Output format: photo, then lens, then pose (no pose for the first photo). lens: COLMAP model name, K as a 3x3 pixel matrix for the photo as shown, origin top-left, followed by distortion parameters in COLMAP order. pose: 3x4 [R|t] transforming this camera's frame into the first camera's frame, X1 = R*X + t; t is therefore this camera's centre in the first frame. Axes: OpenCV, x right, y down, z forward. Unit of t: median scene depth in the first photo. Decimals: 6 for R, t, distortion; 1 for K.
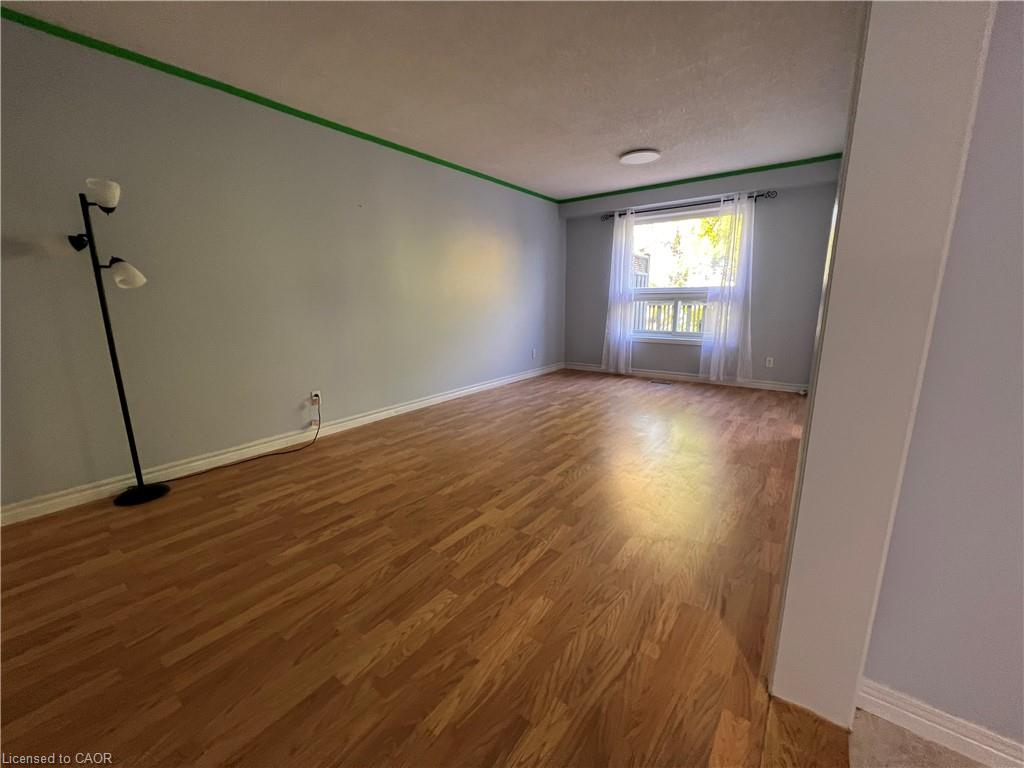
lens RADIAL K [[412.1, 0, 511.3], [0, 412.1, 384.6], [0, 0, 1]] dist [-0.001715, 0.000182]
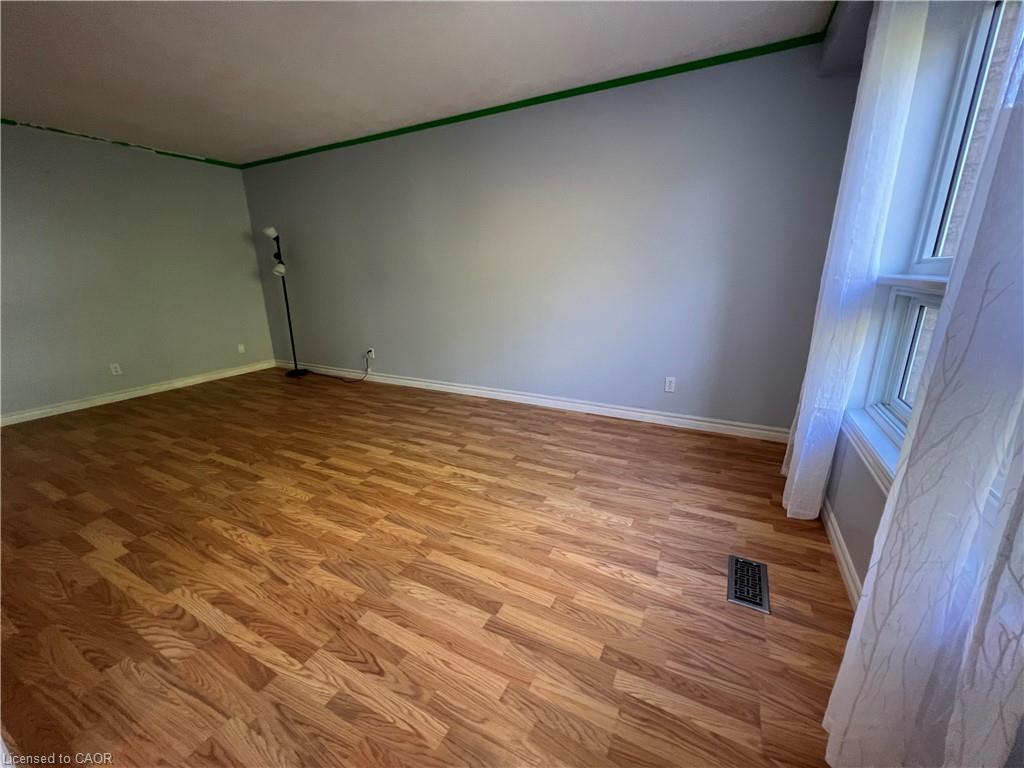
lens RADIAL K [[412.1, 0, 509.0], [0, 412.1, 383.6], [0, 0, 1]] dist [-0.001715, 0.000182]
pose [[0.150363, 0.270942, -0.950779, 0.912651], [-0.190172, 0.951680, 0.241124, -0.283115], [0.970168, 0.144555, 0.194623, 1.165246]]
